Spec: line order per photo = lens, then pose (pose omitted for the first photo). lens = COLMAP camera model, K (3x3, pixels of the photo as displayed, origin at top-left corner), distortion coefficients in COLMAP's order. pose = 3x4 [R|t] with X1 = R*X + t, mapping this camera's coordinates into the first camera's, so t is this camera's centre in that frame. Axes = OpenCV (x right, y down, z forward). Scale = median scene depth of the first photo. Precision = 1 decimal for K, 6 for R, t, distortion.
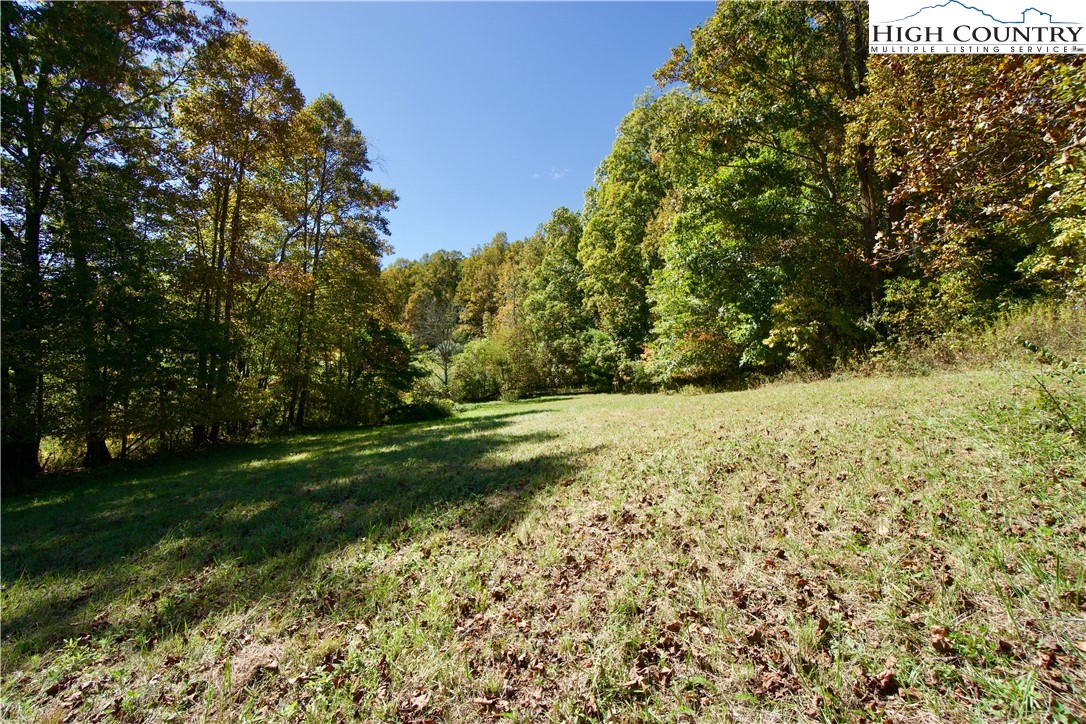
lens RADIAL K [[496.9, 0, 535.5], [0, 496.9, 359.3], [0, 0, 1]] dist [-0.036936, 0.016266]
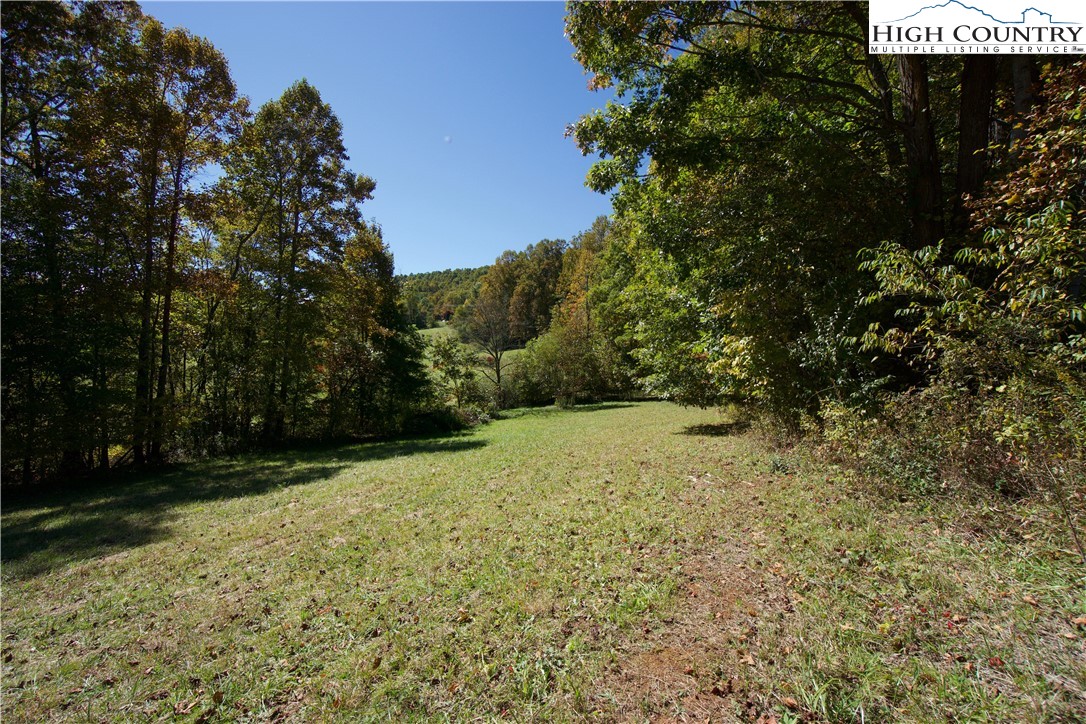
lens RADIAL K [[496.9, 0, 549.6], [0, 496.9, 358.5], [0, 0, 1]] dist [-0.036936, 0.016266]
pose [[0.955731, -0.001864, -0.294235, 0.178461], [0.008412, 0.999744, 0.020990, -0.019899], [0.294121, -0.022536, 0.955503, 0.146865]]
